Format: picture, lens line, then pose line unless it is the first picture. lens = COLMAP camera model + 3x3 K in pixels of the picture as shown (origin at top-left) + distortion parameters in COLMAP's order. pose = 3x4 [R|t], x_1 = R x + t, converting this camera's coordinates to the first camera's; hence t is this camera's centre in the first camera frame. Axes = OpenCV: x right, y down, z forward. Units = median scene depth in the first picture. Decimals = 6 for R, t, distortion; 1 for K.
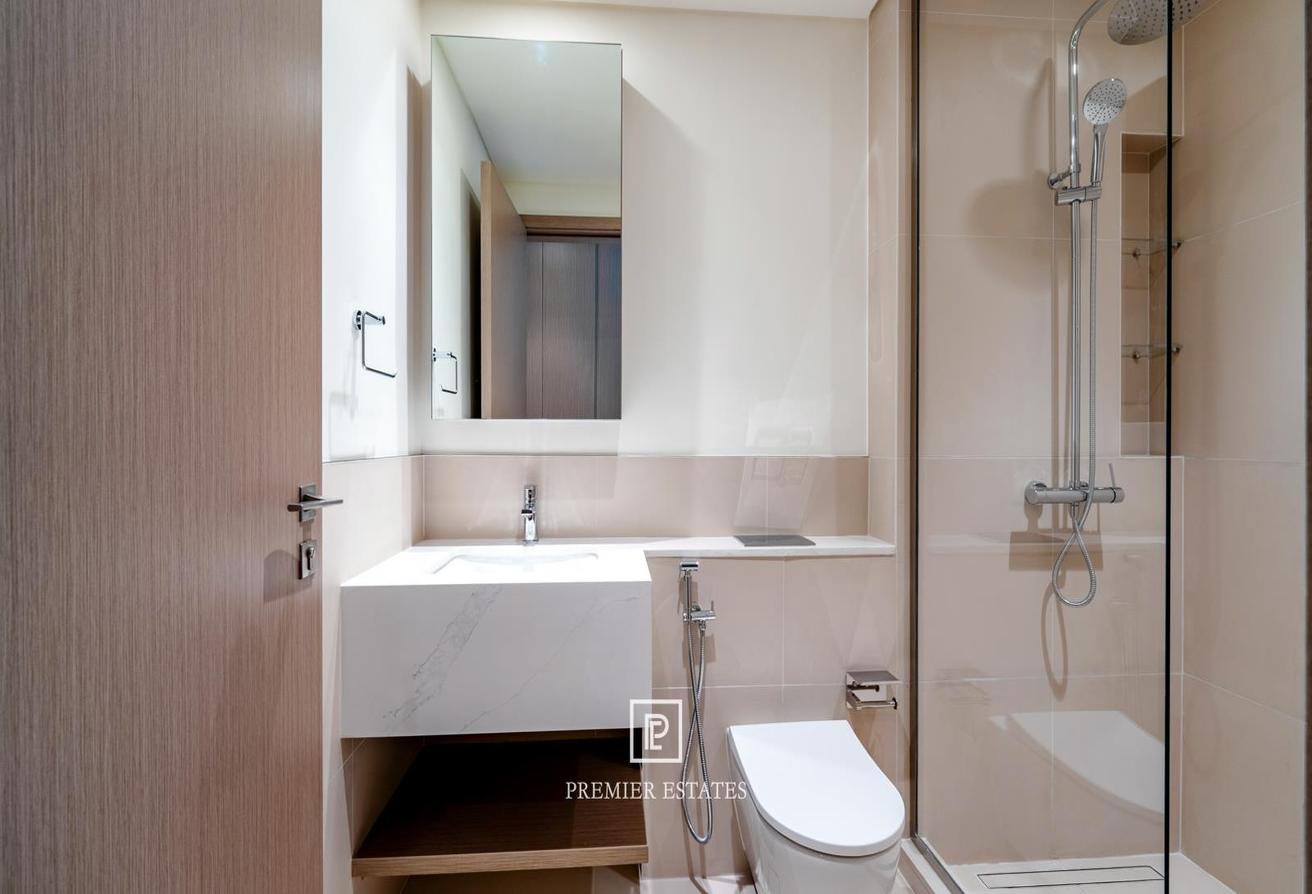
lens RADIAL K [[520.3, 0, 653.0], [0, 520.3, 438.4], [0, 0, 1]] dist [-0.000236, 0.000065]
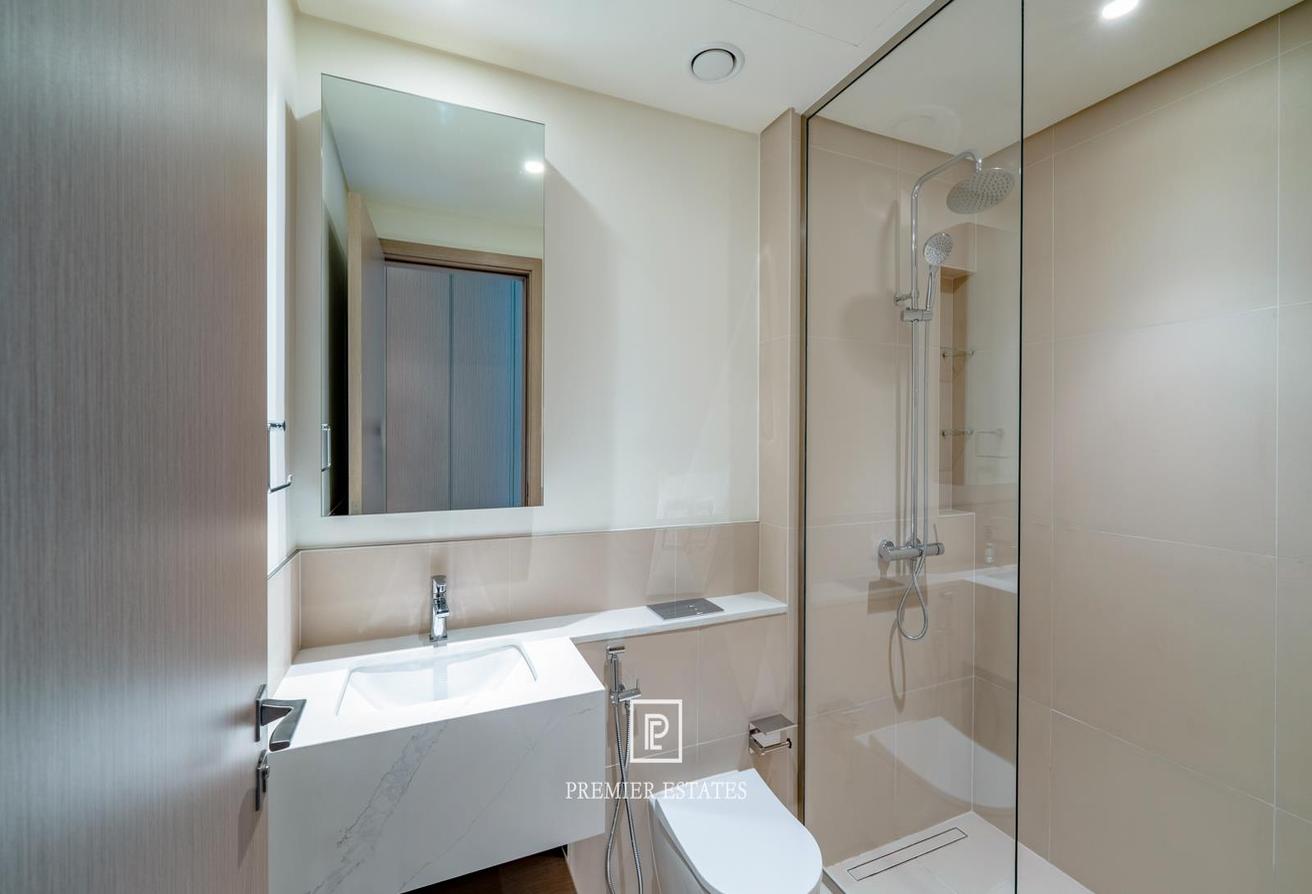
lens RADIAL K [[520.3, 0, 653.0], [0, 520.3, 438.4], [0, 0, 1]] dist [-0.000236, 0.000065]
pose [[0.947485, -0.007412, 0.319715, -0.177406], [0.005577, 0.999962, 0.006655, -0.167782], [-0.319752, -0.004523, 0.947490, 0.009479]]
